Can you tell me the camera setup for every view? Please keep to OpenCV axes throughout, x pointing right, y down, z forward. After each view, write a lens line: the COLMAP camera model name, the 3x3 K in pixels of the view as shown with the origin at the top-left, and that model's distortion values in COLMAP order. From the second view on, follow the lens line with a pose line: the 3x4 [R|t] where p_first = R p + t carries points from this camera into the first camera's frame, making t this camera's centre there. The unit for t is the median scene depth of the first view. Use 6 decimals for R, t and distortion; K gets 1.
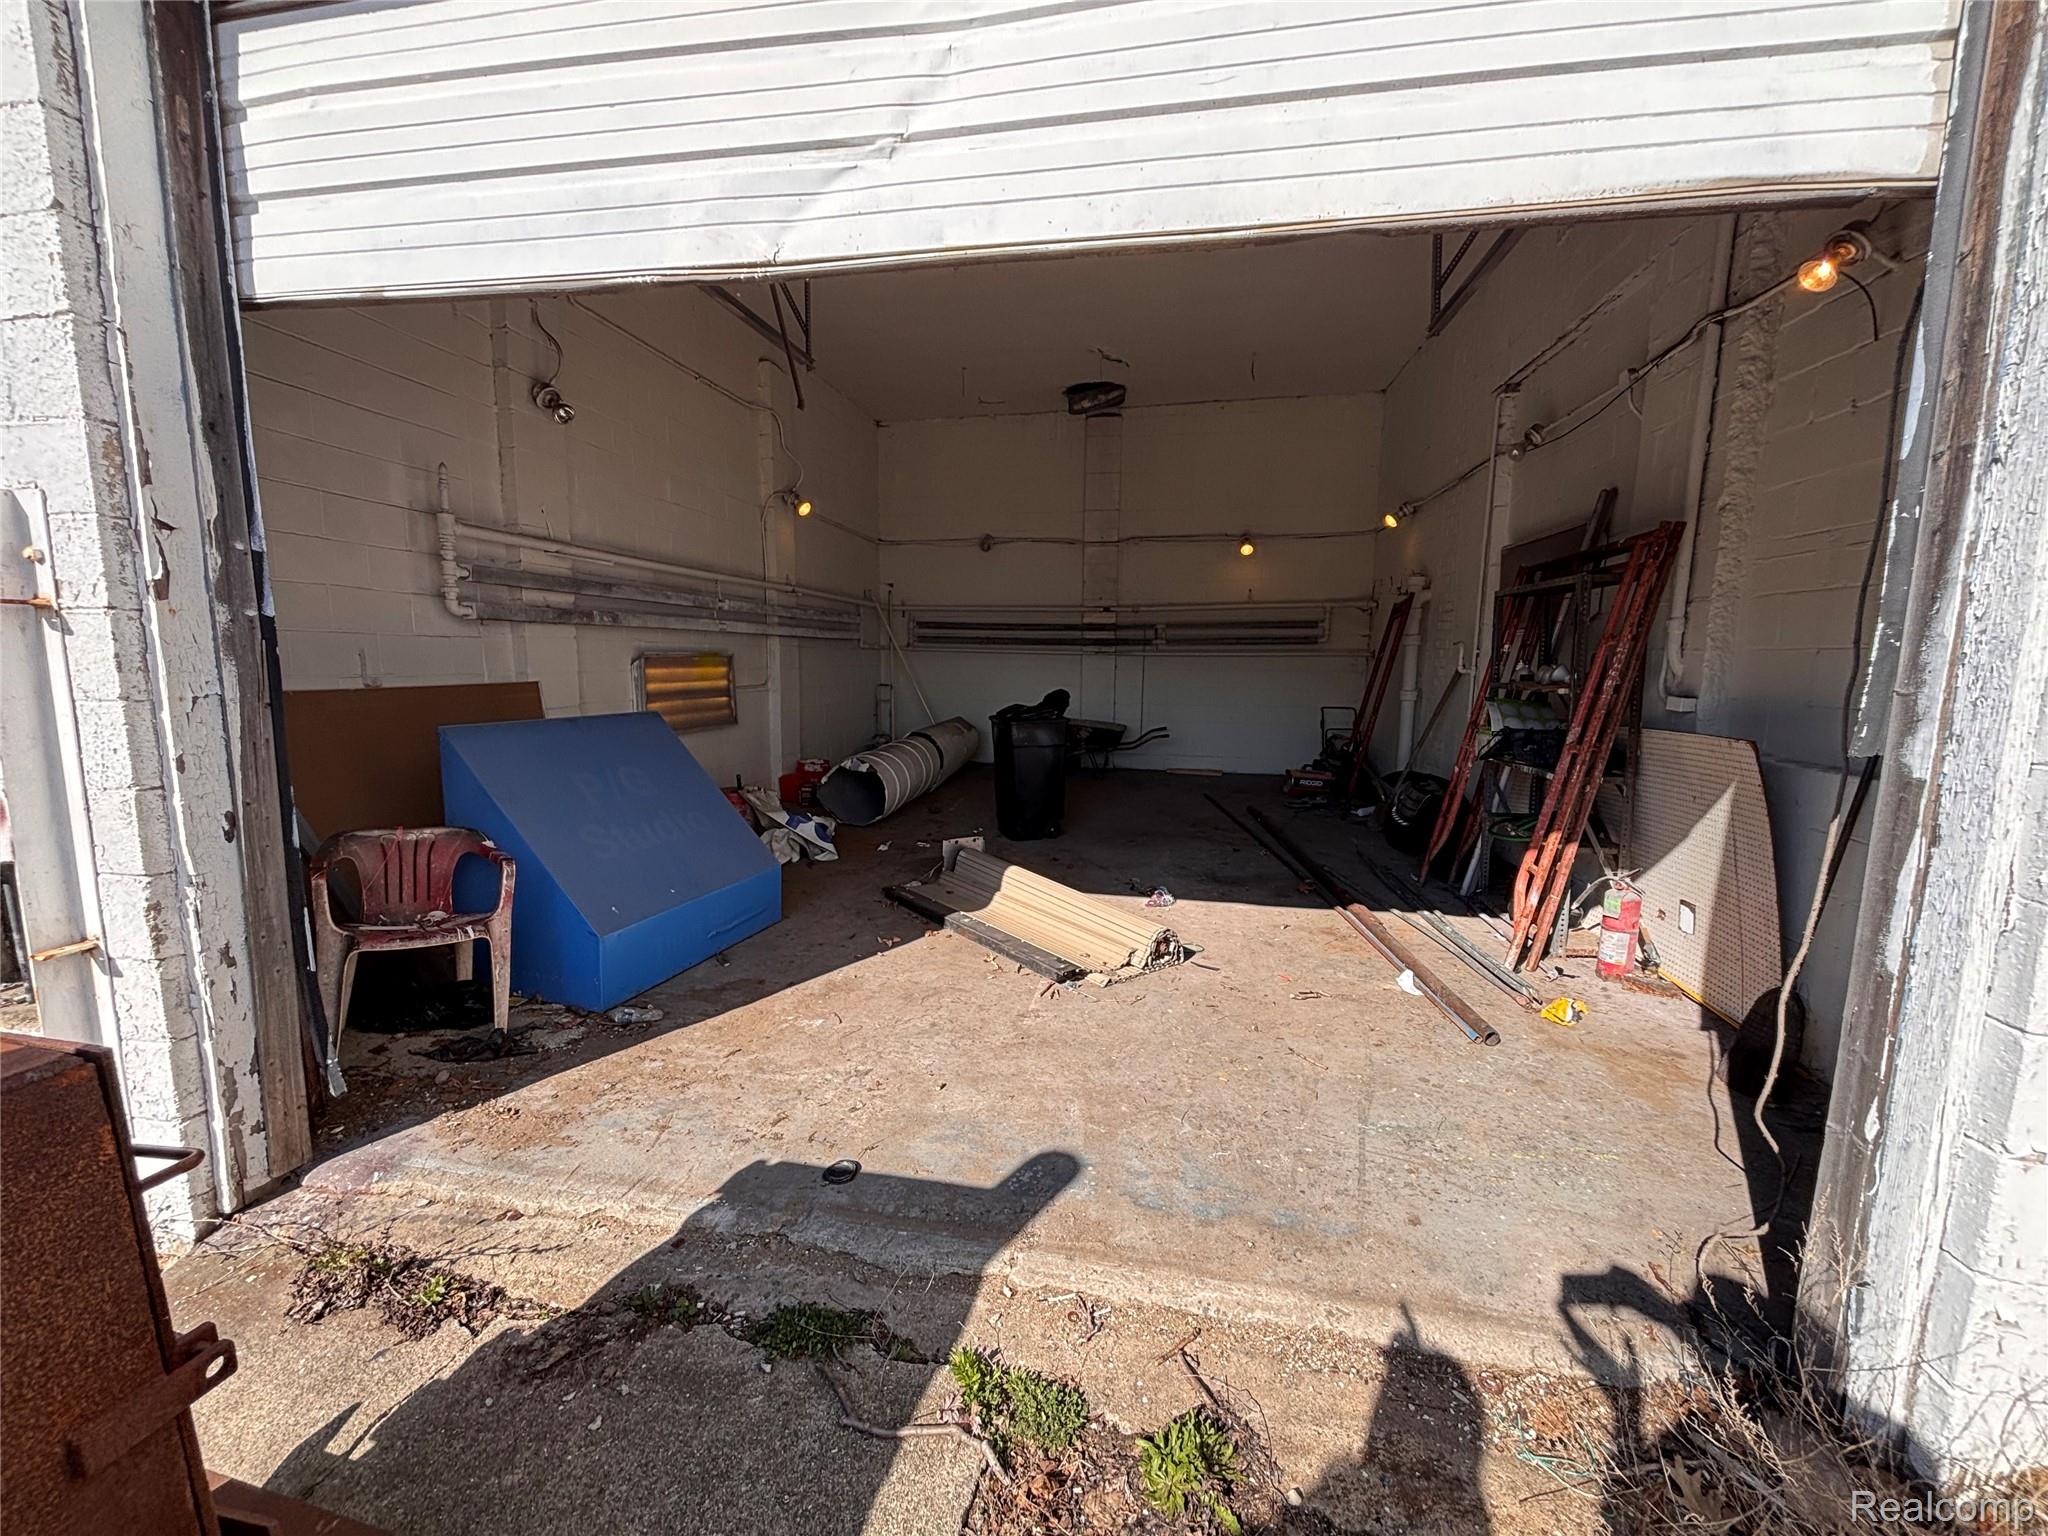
lens RADIAL K [[823.0, 0, 1024.8], [0, 823.0, 767.7], [0, 0, 1]] dist [0.001813, -0.000677]
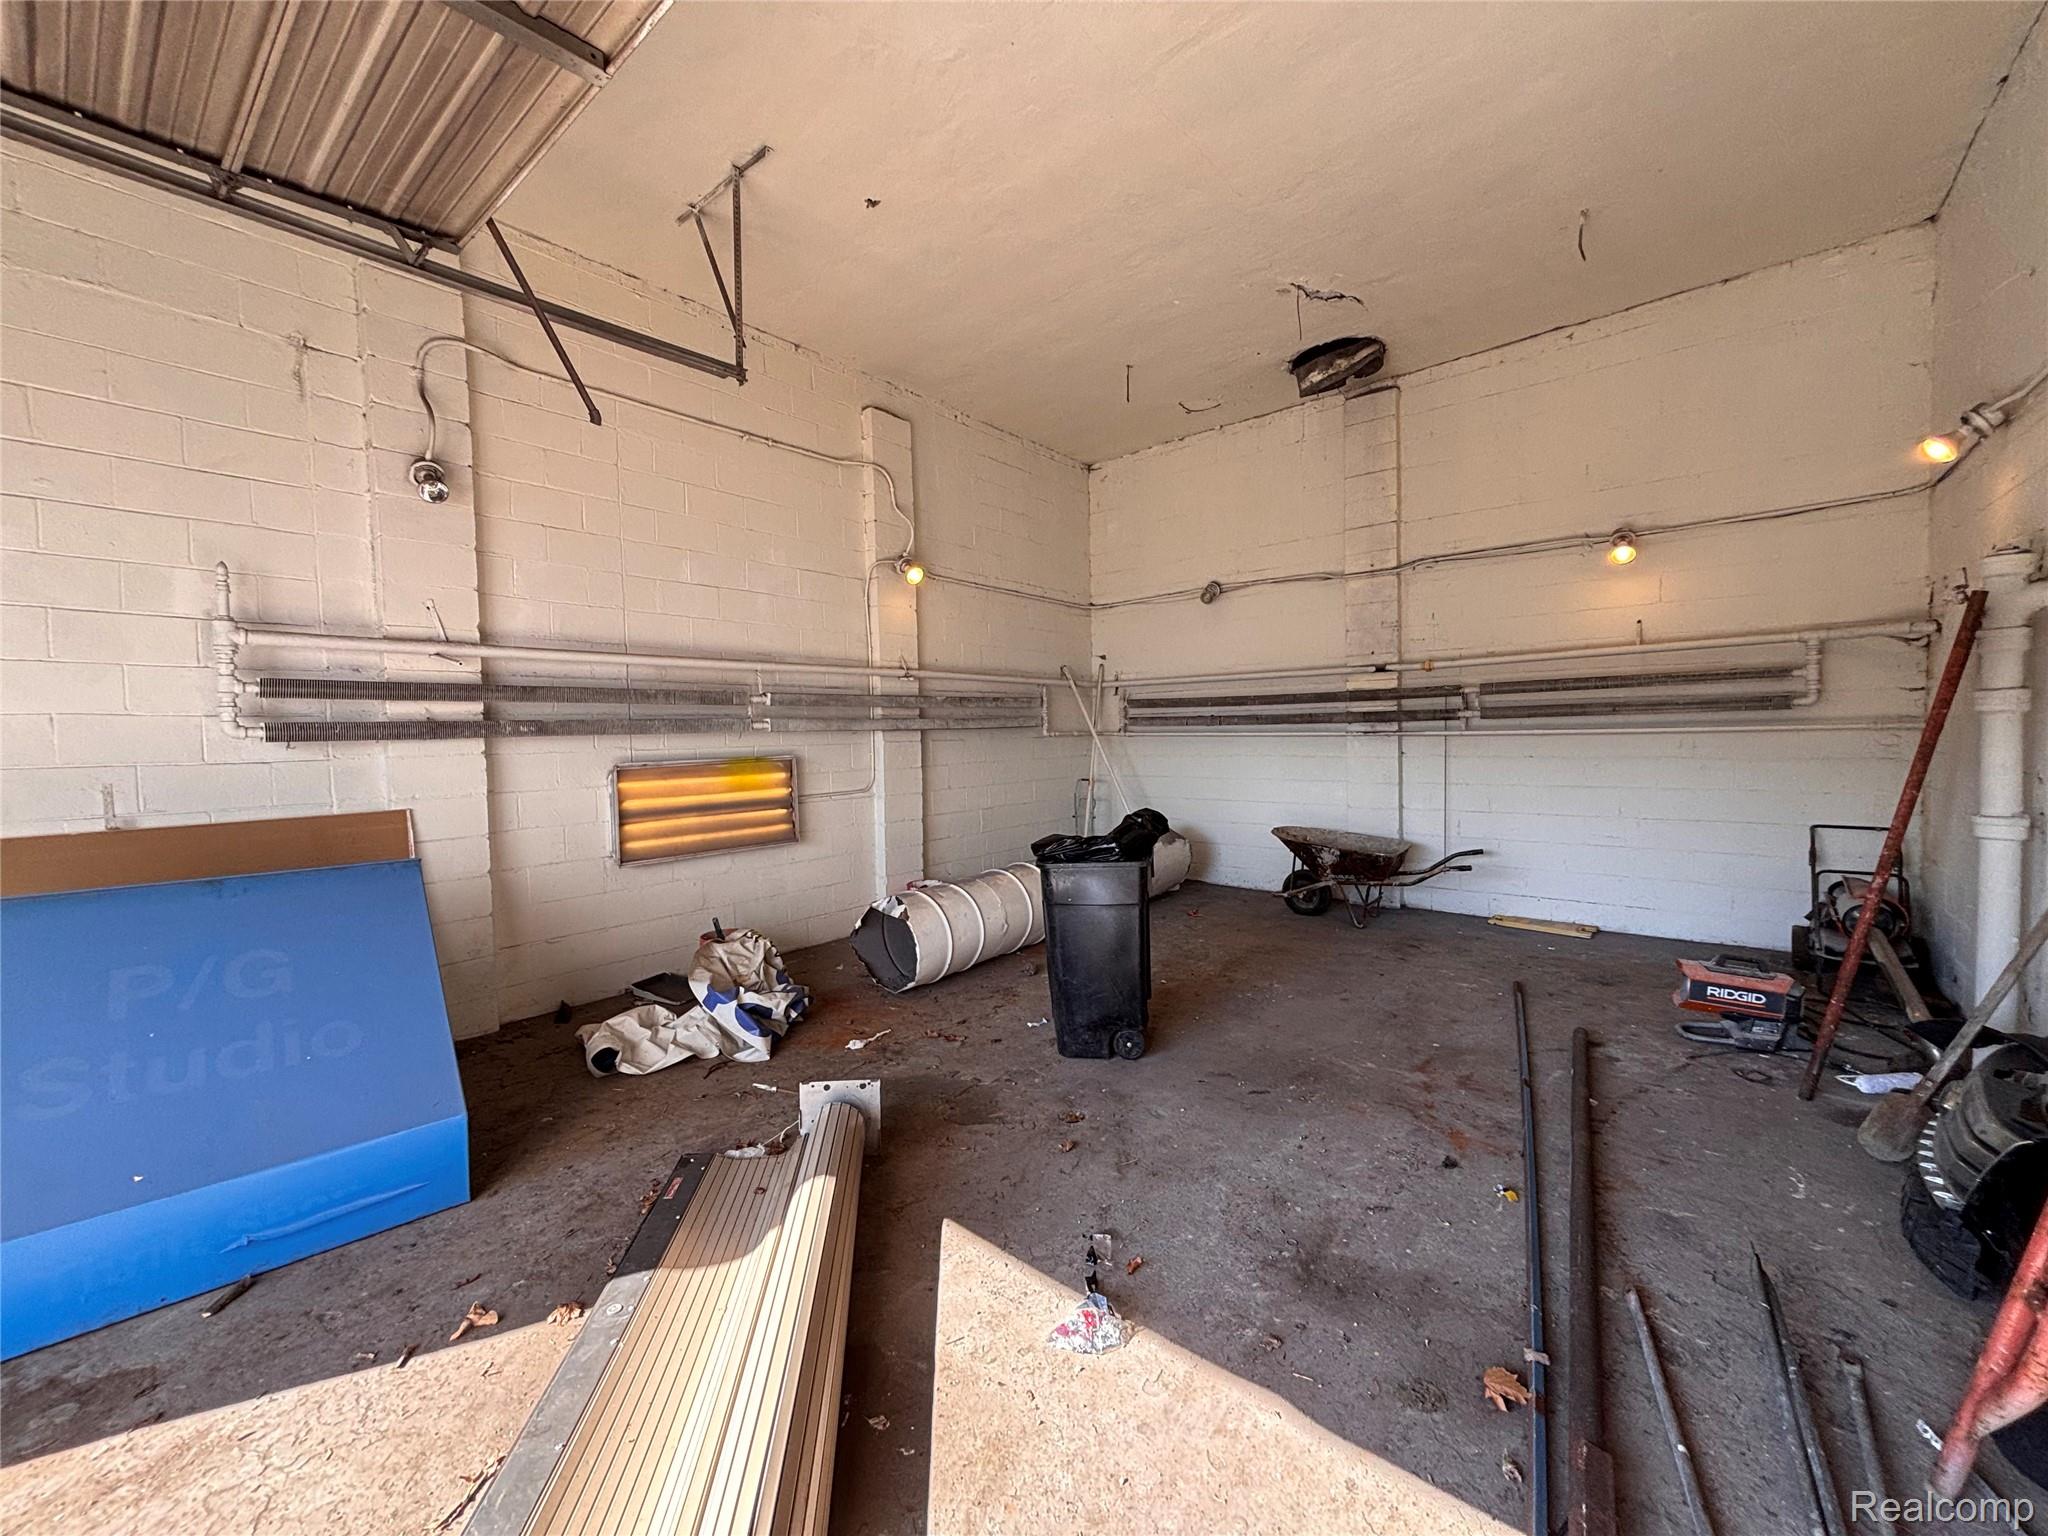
lens RADIAL K [[823.0, 0, 1025.9], [0, 823.0, 761.3], [0, 0, 1]] dist [0.001813, -0.000677]
pose [[0.871898, -0.010348, -0.489577, 0.195350], [-0.035252, 0.995856, -0.083829, -0.056965], [0.488416, 0.090349, 0.867921, 0.313927]]
